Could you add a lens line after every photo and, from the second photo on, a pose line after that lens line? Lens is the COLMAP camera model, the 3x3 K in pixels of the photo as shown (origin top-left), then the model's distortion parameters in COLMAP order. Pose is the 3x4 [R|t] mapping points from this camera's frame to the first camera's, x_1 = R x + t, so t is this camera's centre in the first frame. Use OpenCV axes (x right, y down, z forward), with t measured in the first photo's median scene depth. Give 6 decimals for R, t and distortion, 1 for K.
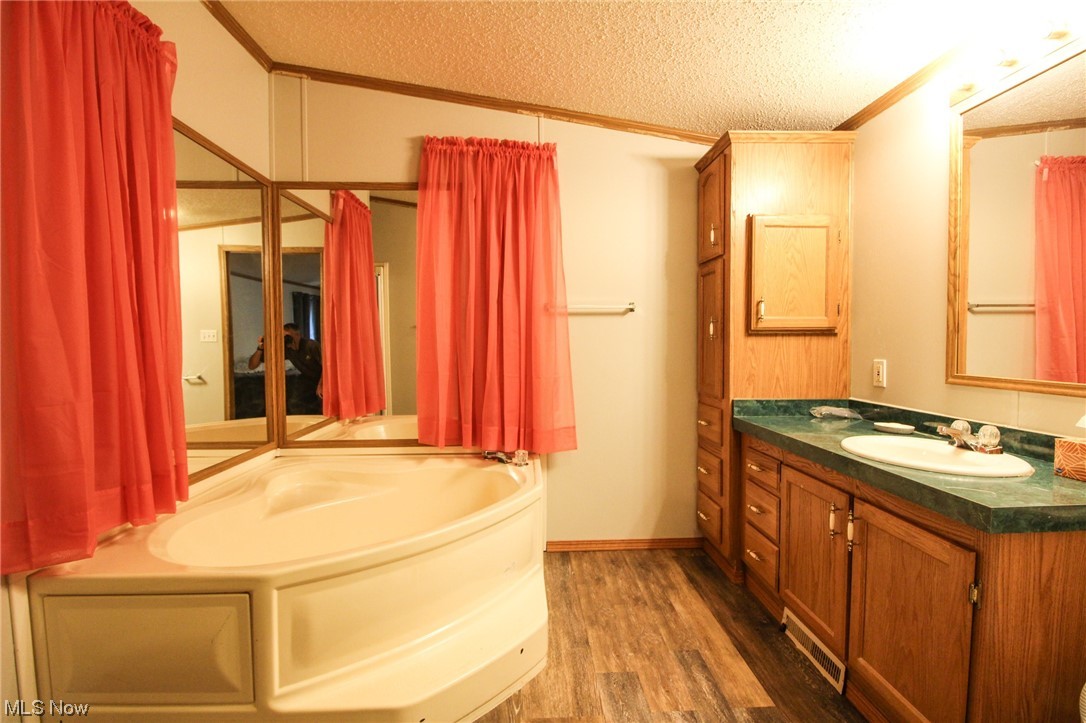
lens RADIAL K [[502.0, 0, 546.7], [0, 502.0, 364.3], [0, 0, 1]] dist [-0.013304, -0.001304]
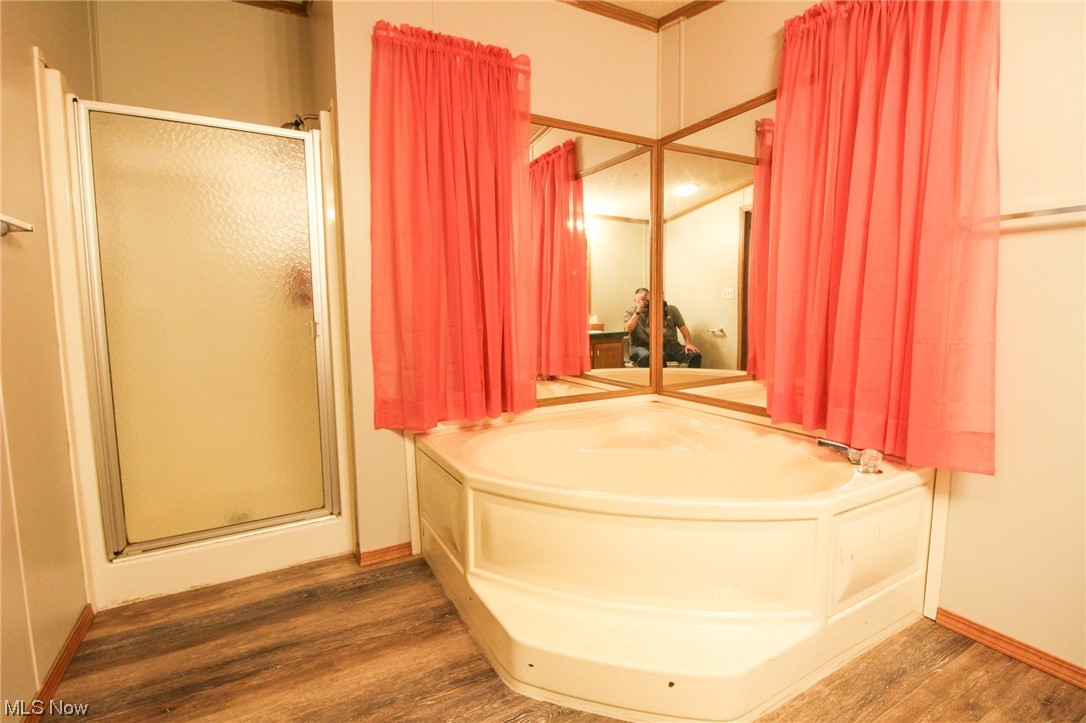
lens RADIAL K [[502.0, 0, 544.3], [0, 502.0, 362.2], [0, 0, 1]] dist [-0.013304, -0.001304]
pose [[0.454673, 0.096559, -0.885409, 0.314828], [-0.029038, 0.995185, 0.093619, 0.006167], [0.890185, -0.016856, 0.455287, 0.303900]]
